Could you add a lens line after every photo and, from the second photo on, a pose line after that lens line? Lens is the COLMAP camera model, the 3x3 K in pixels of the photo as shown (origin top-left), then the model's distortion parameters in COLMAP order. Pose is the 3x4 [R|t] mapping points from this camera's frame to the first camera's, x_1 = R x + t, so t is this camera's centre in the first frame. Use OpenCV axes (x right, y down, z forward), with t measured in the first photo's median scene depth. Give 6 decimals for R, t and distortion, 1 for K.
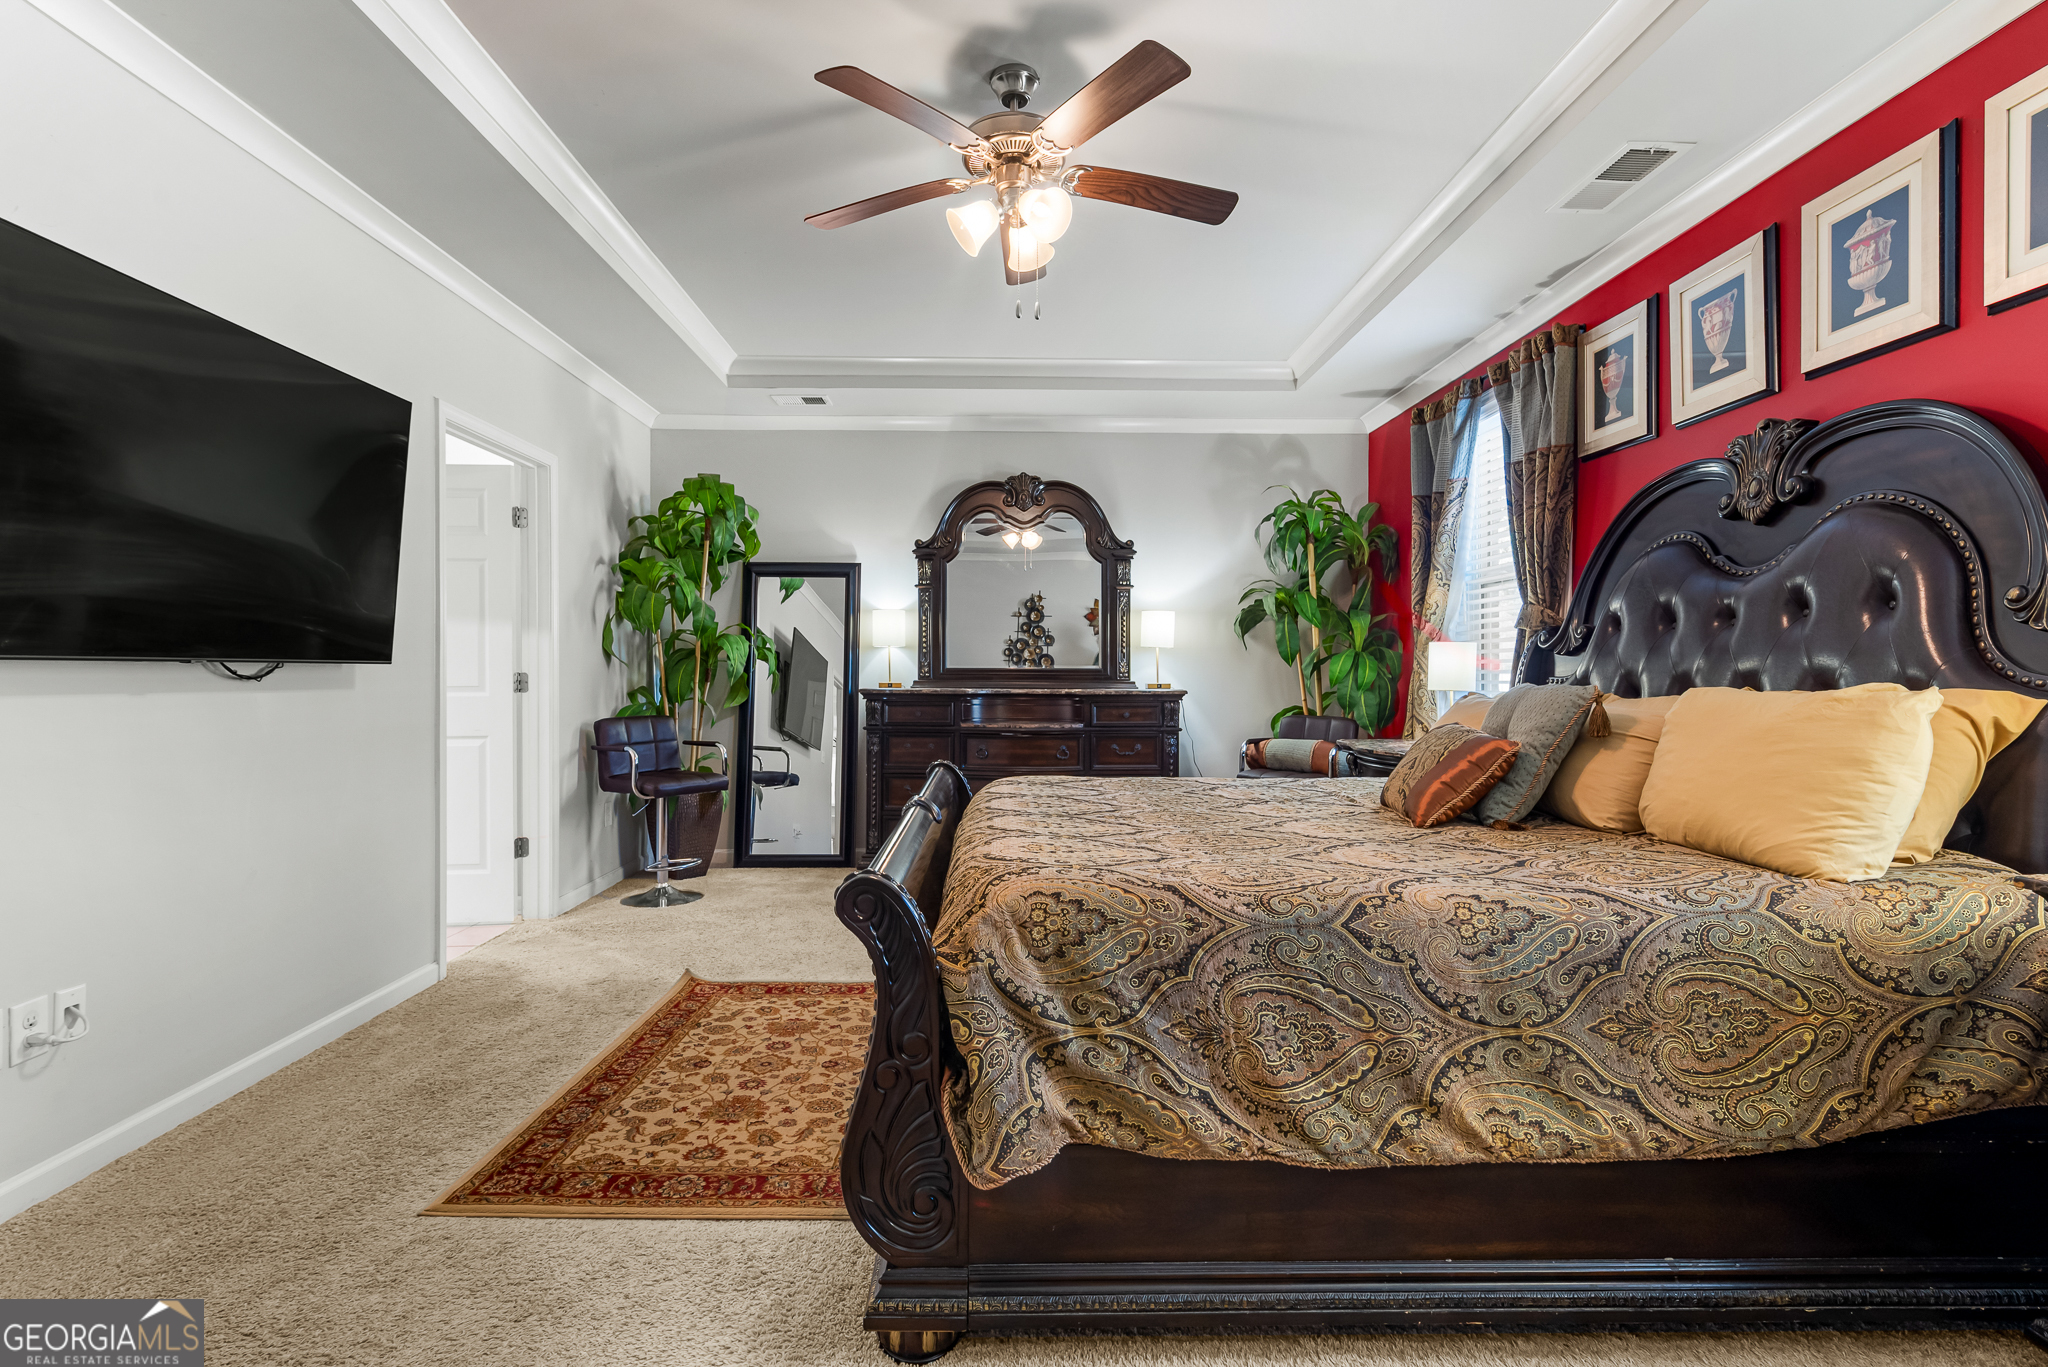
lens RADIAL K [[978.6, 0, 1021.5], [0, 978.6, 681.9], [0, 0, 1]] dist [0.010450, -0.003327]
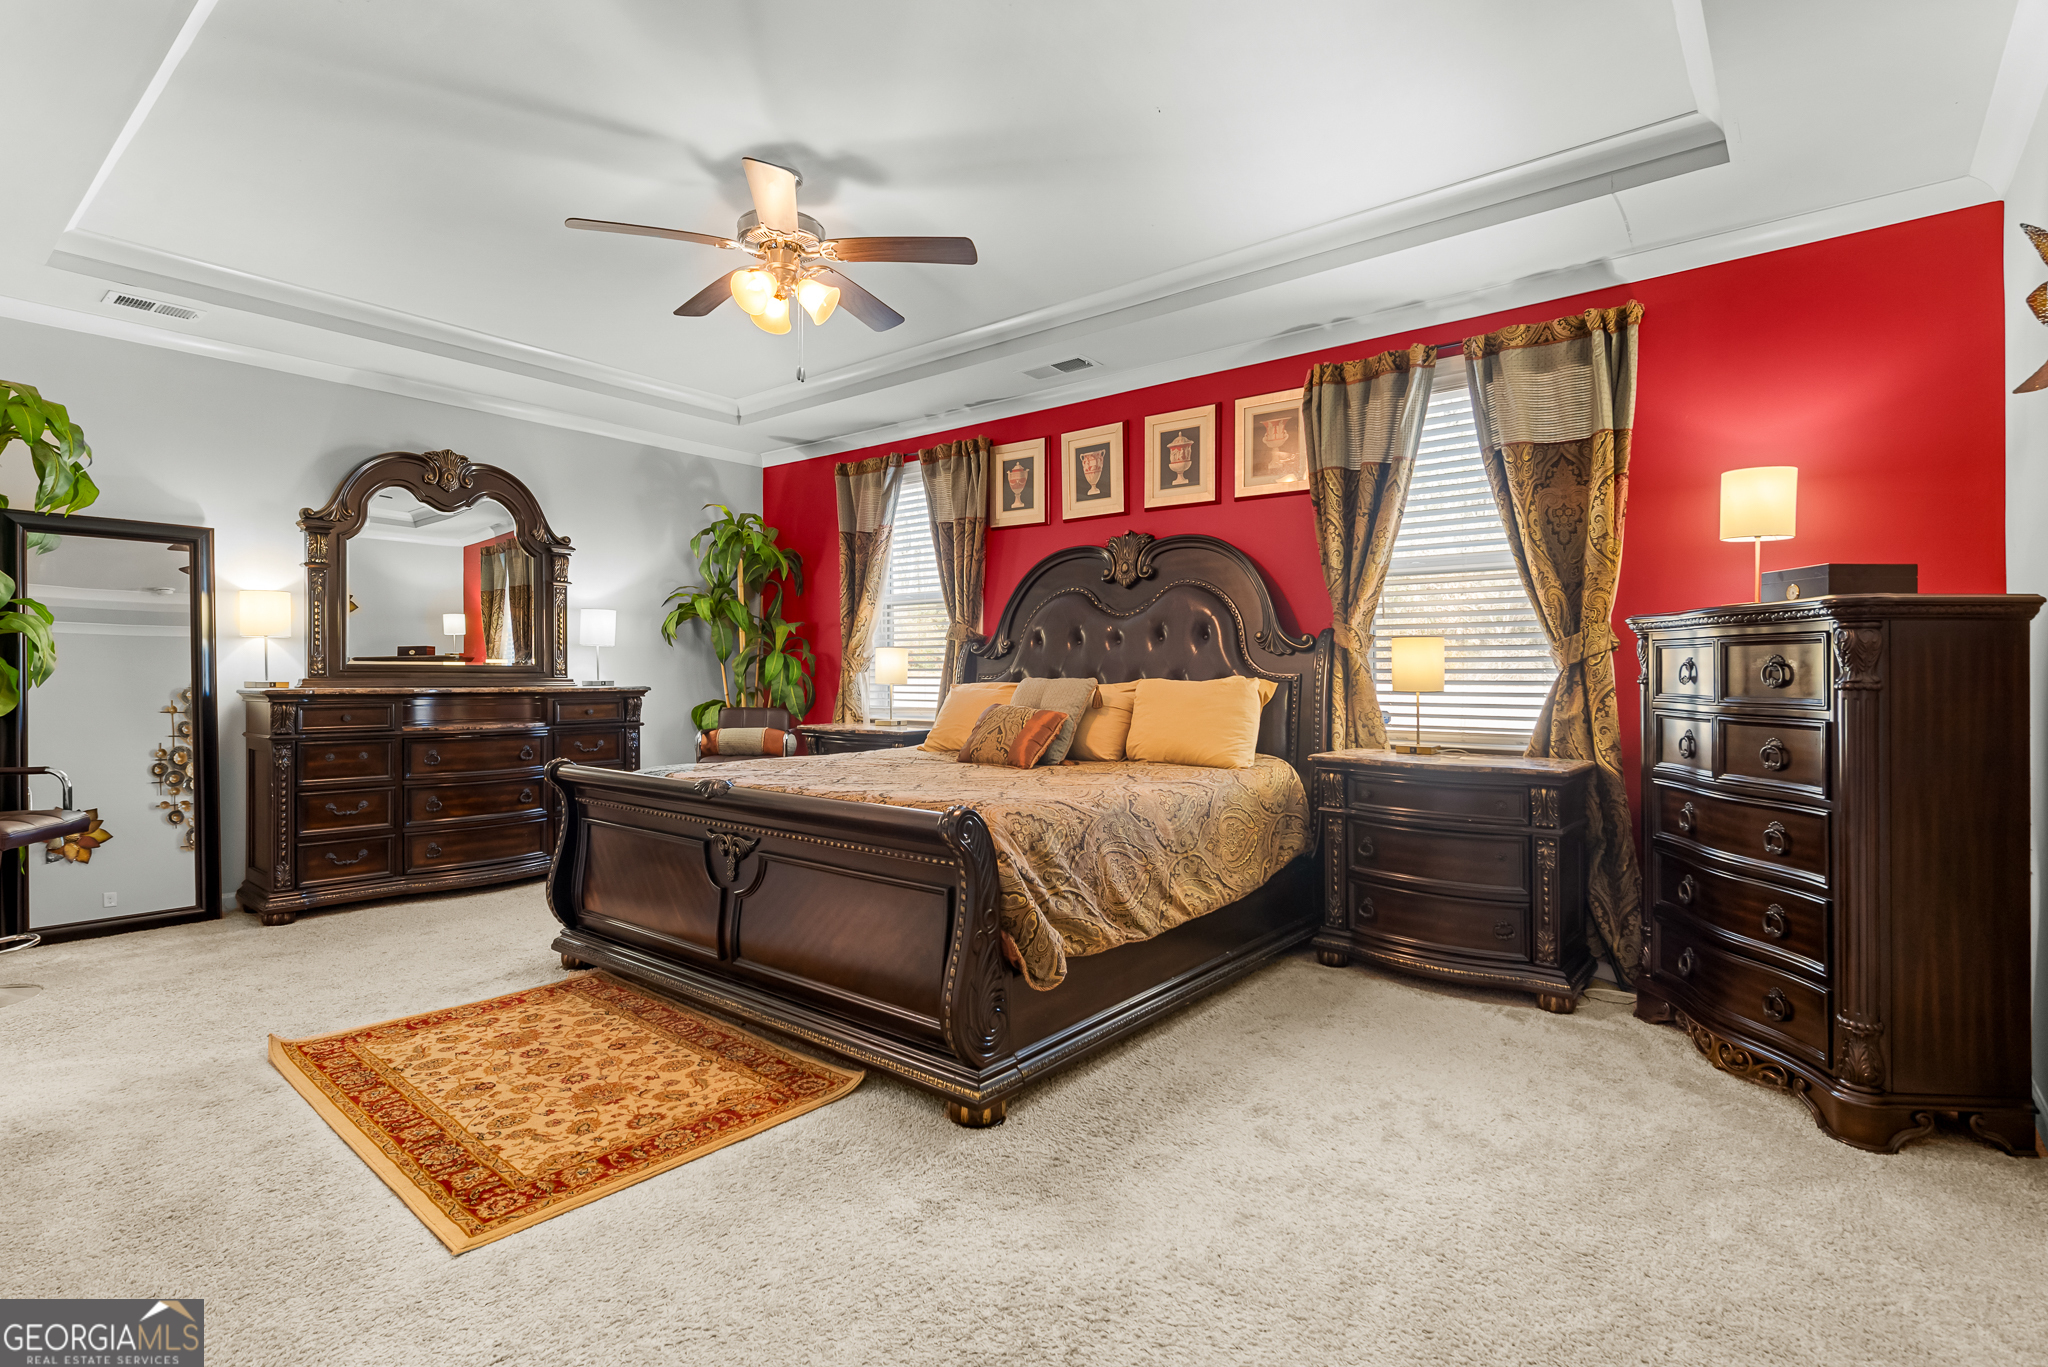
lens RADIAL K [[978.6, 0, 1039.3], [0, 978.6, 681.0], [0, 0, 1]] dist [0.010450, -0.003327]
pose [[0.635469, -0.005983, 0.772103, -0.645486], [0.005600, 0.999979, 0.003140, 0.002070], [-0.772106, 0.002329, 0.635489, -0.006275]]
